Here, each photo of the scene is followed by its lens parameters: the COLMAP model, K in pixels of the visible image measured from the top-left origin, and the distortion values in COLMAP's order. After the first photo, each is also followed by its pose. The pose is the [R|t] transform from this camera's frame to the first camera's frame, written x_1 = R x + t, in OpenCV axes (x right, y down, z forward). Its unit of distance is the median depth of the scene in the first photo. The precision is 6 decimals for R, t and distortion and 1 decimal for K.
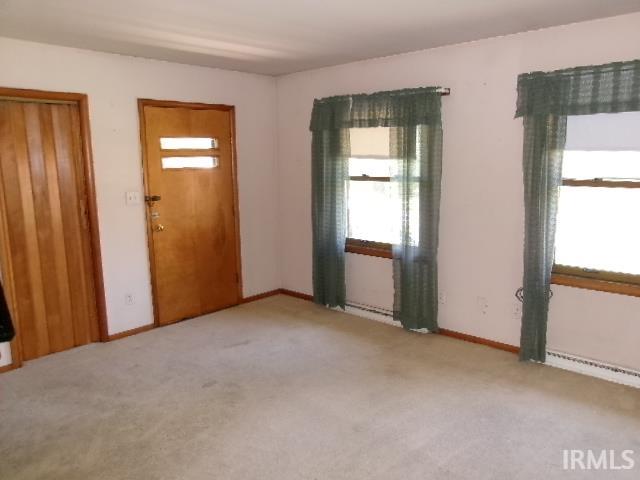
lens RADIAL K [[505.6, 0, 320.0], [0, 505.6, 240.0], [0, 0, 1]] dist [0.001517, 0.009143]
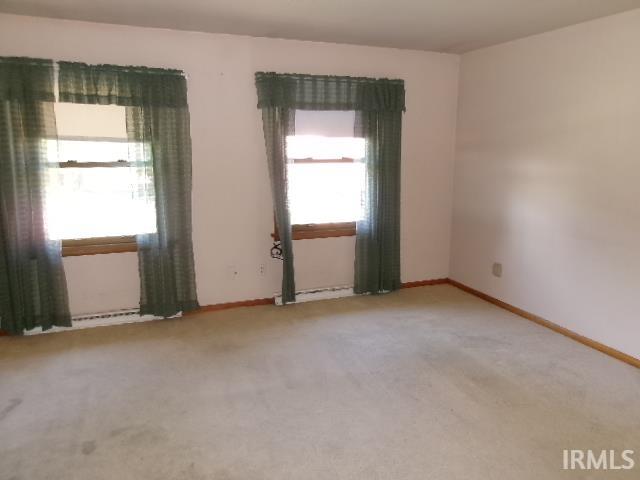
lens RADIAL K [[505.4, 0, 320.0], [0, 505.4, 240.0], [0, 0, 1]] dist [-0.000775, 0.115381]
pose [[0.443126, -0.148982, 0.883993, -0.557562], [0.147851, 0.984736, 0.091847, -0.018191], [-0.884183, 0.089999, 0.458389, 0.293503]]
